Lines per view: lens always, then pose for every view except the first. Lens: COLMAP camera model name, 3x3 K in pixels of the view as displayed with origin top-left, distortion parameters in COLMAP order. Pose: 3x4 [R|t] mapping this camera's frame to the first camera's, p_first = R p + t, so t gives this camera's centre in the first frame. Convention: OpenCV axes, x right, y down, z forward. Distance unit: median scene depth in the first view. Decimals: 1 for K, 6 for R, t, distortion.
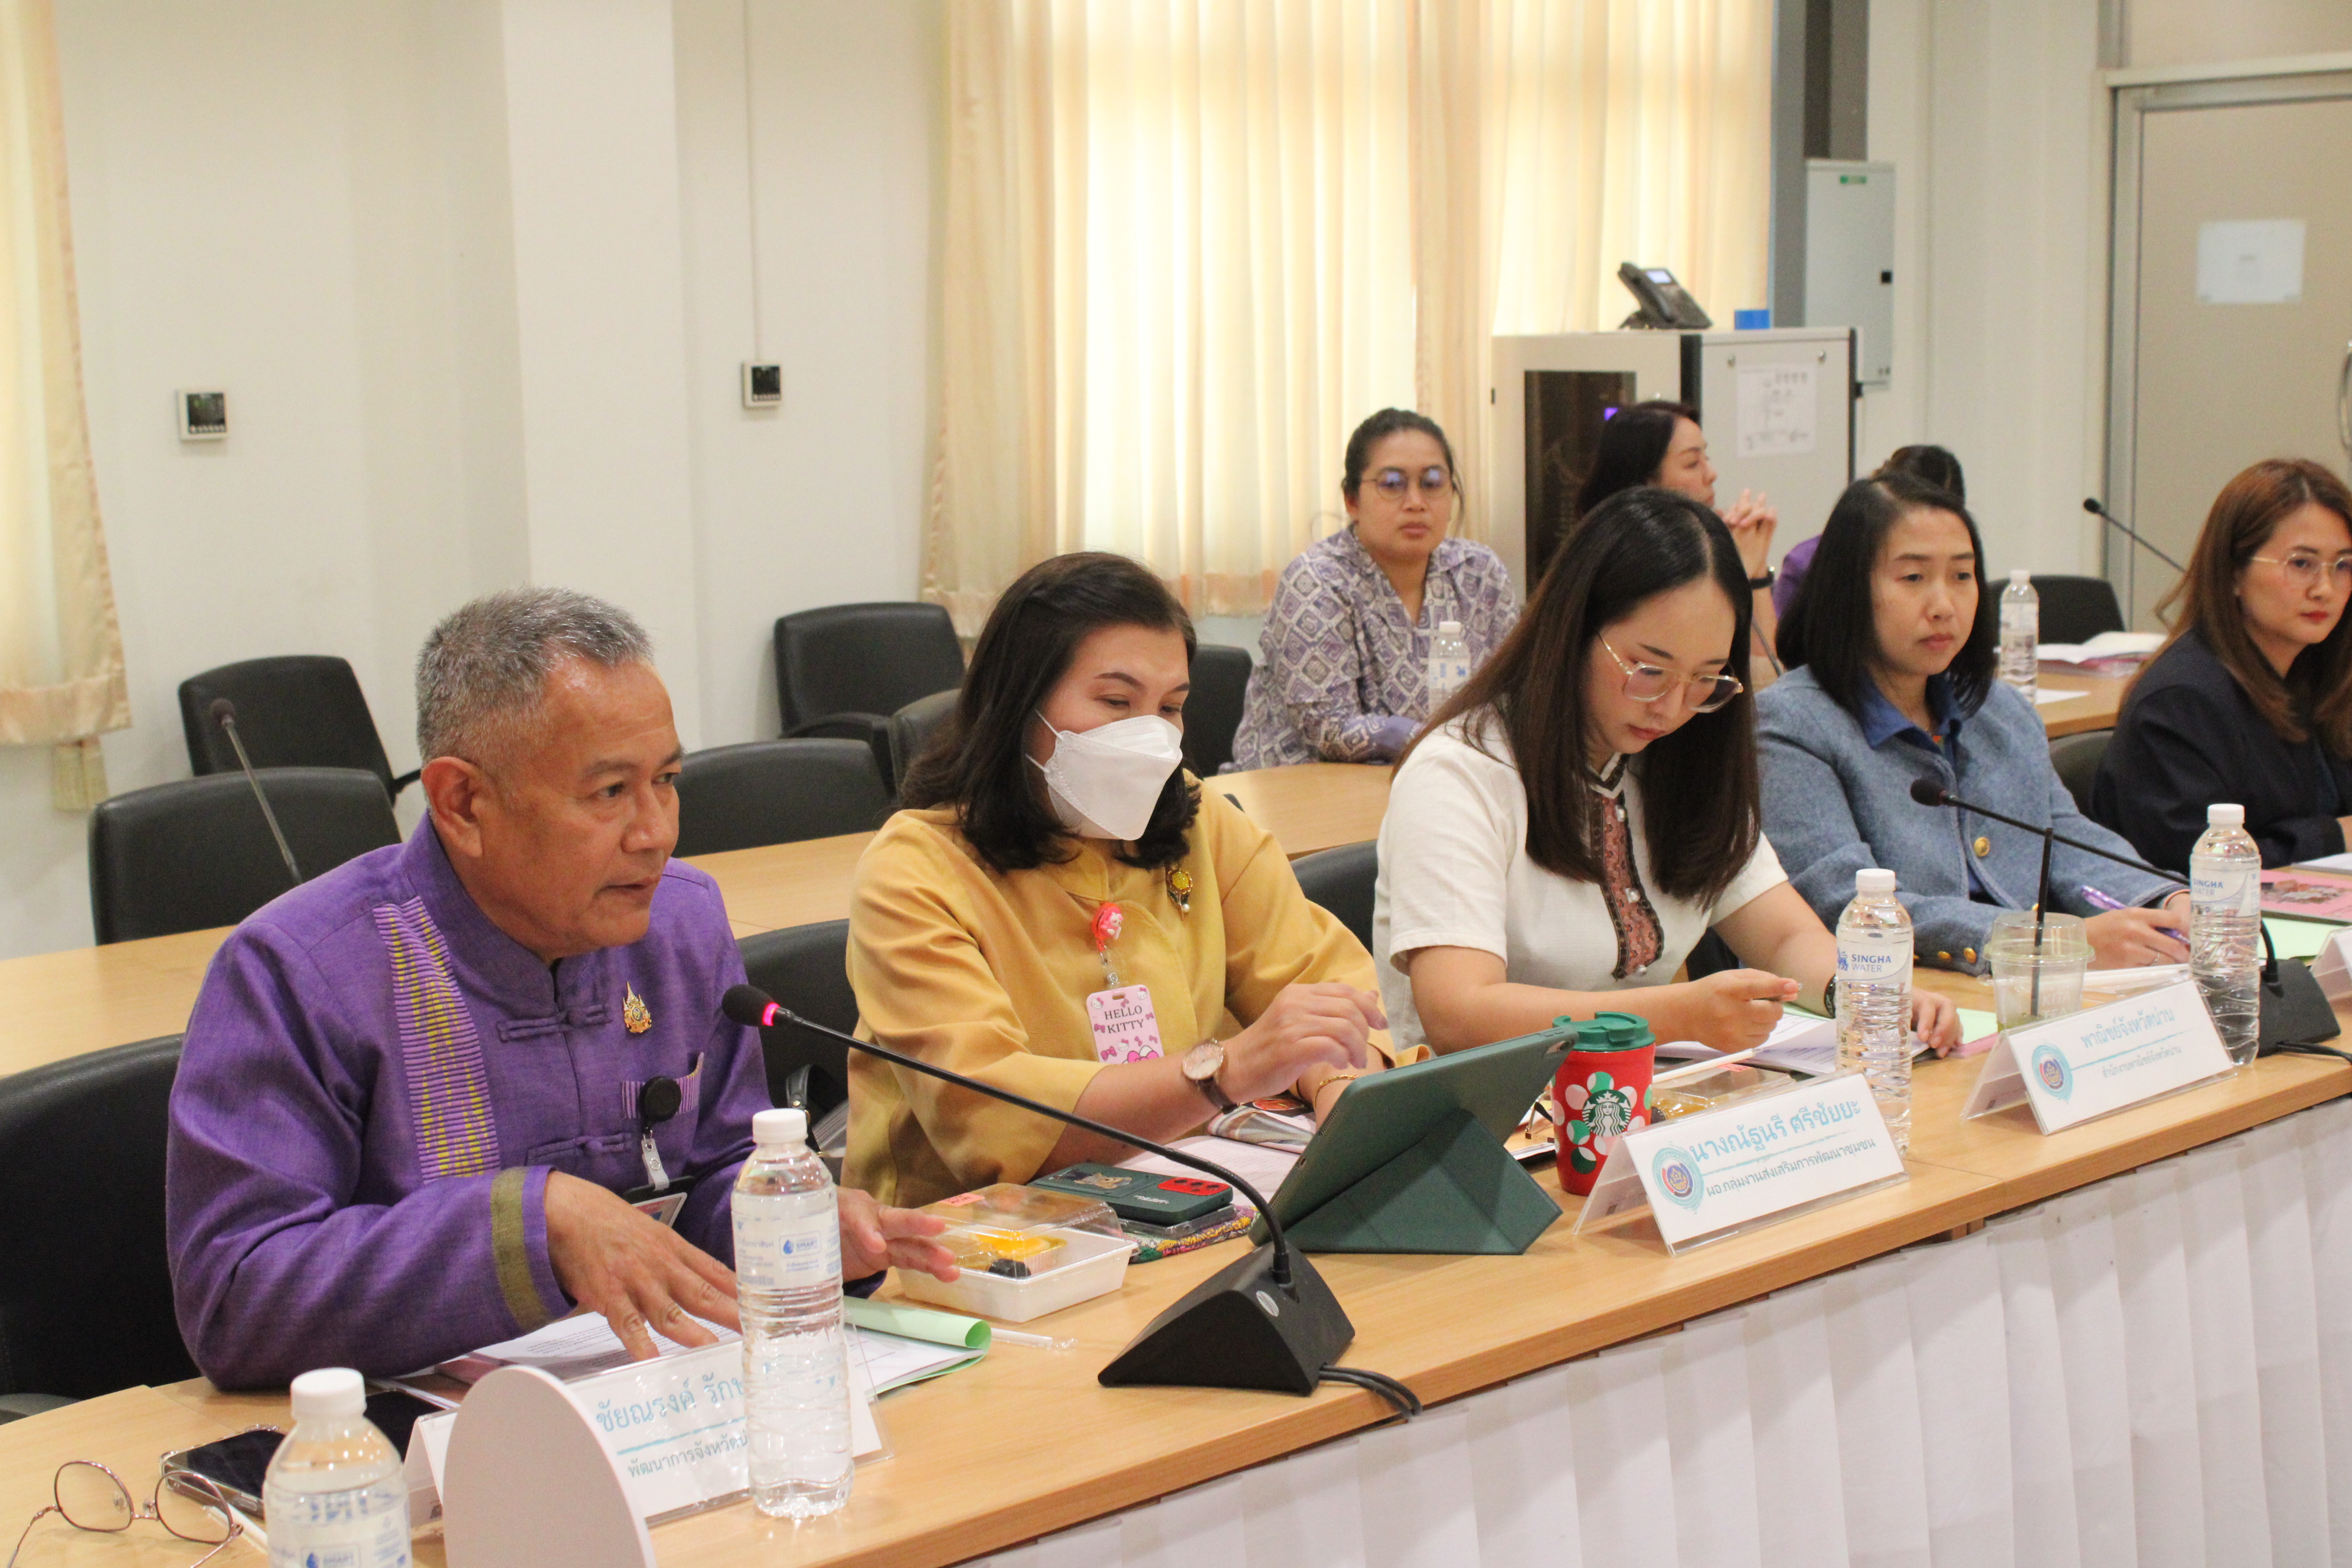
lens RADIAL K [[3293.3, 0, 1176.0], [0, 3293.3, 784.0], [0, 0, 1]] dist [-0.044807, 0.064155]
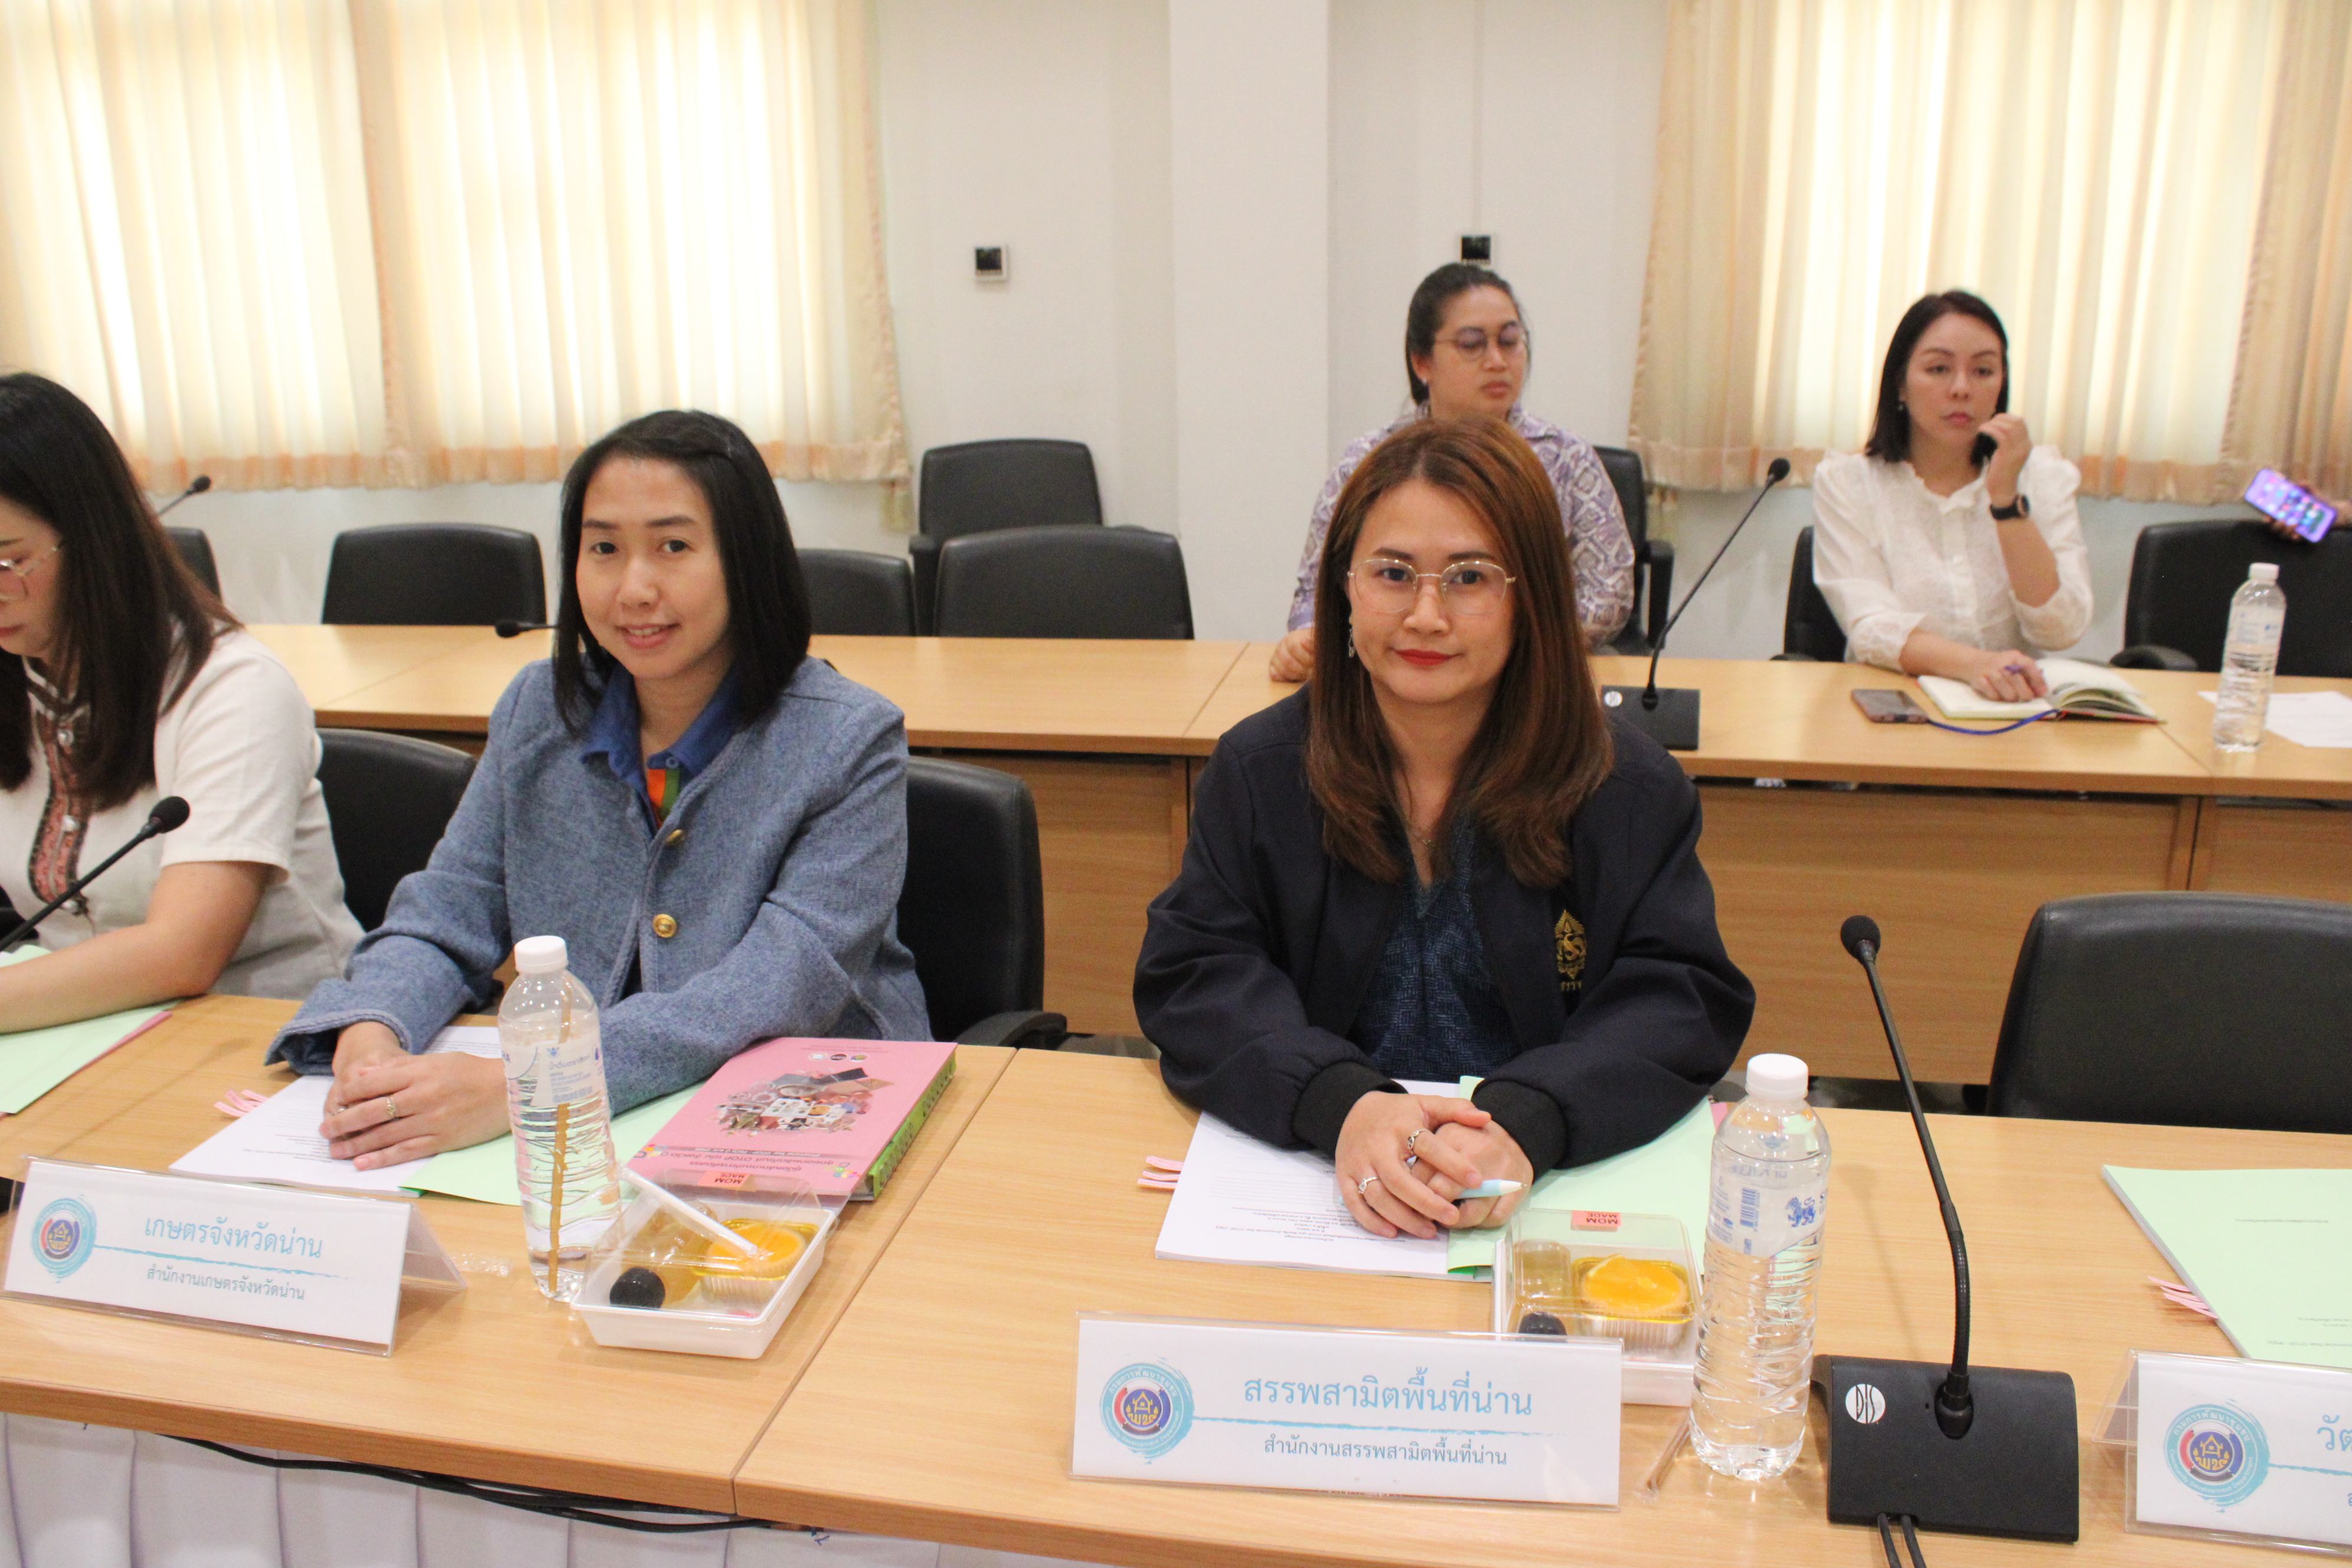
lens RADIAL K [[1997.9, 0, 1176.0], [0, 1997.9, 784.0], [0, 0, 1]] dist [-0.185548, 0.185195]
pose [[0.601400, 0.230793, -0.764887, 0.453357], [-0.109381, 0.972138, 0.207326, -0.079576], [0.791425, -0.041021, 0.609888, 0.540815]]
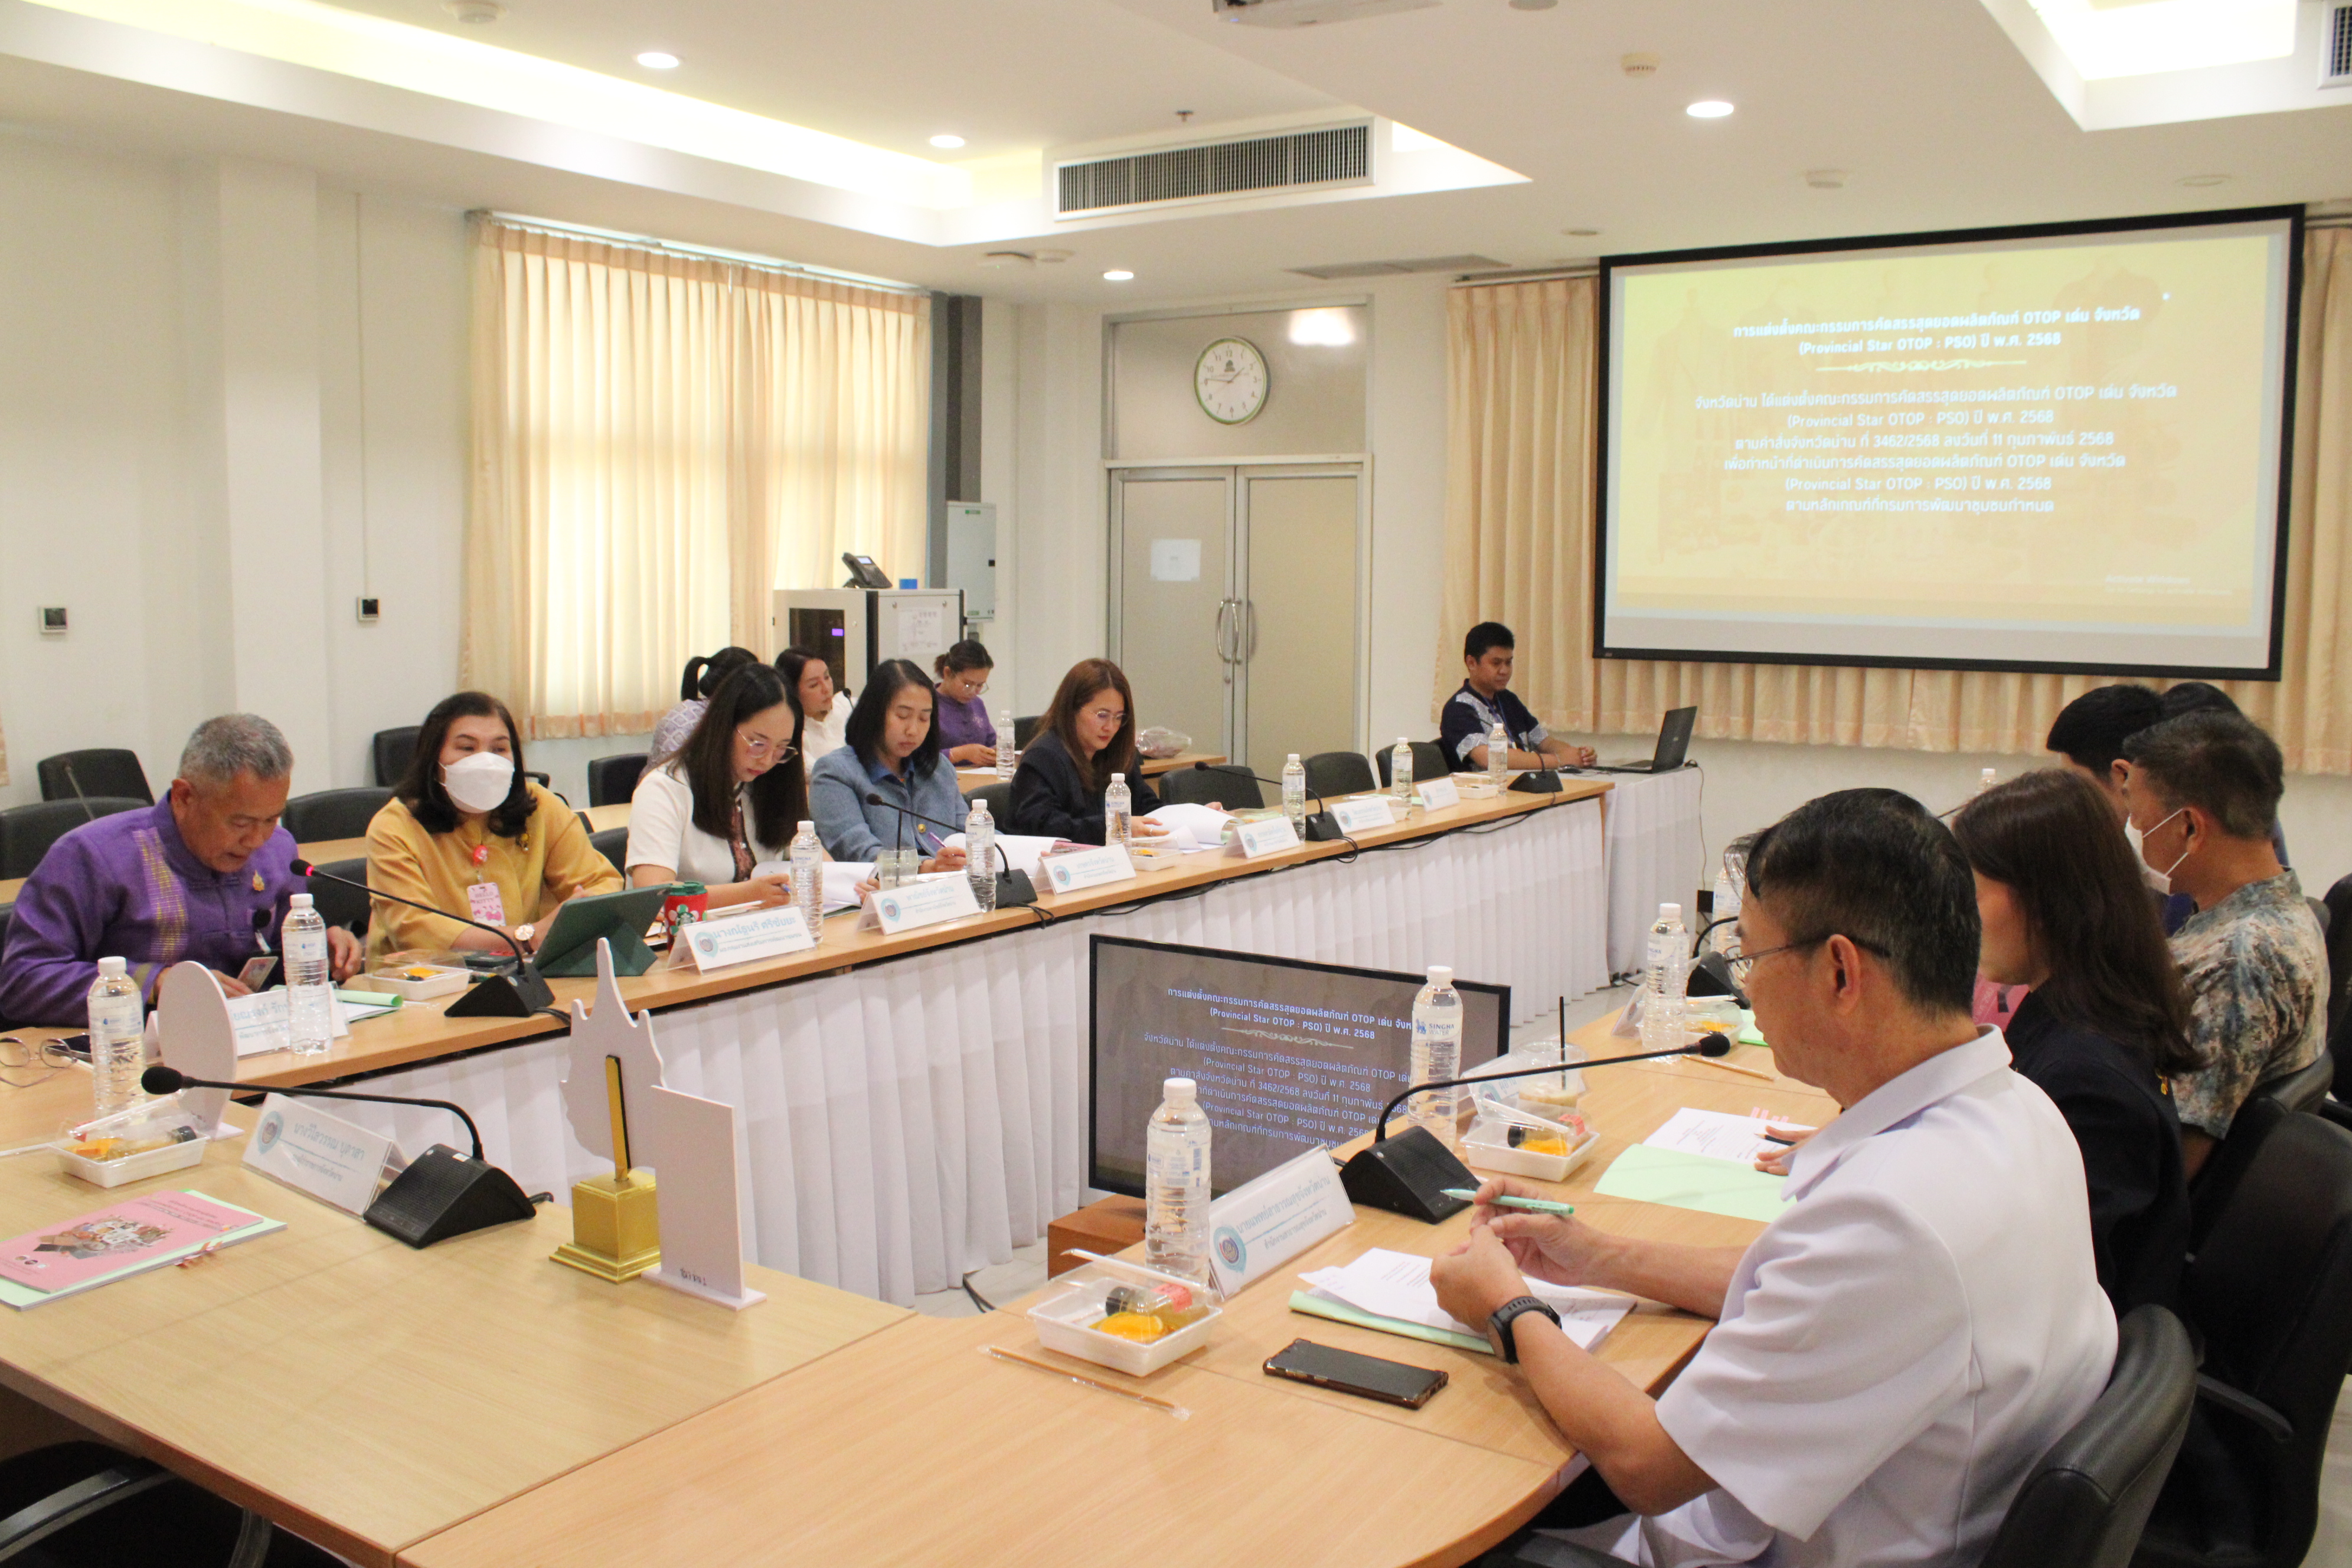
lens RADIAL K [[1997.9, 0, 1176.0], [0, 1997.9, 784.0], [0, 0, 1]] dist [-0.185548, 0.185195]
pose [[0.969748, 0.003229, 0.244088, 0.058913], [0.005930, 0.999306, -0.036778, 0.025788], [-0.244038, 0.037113, 0.969055, -0.215280]]
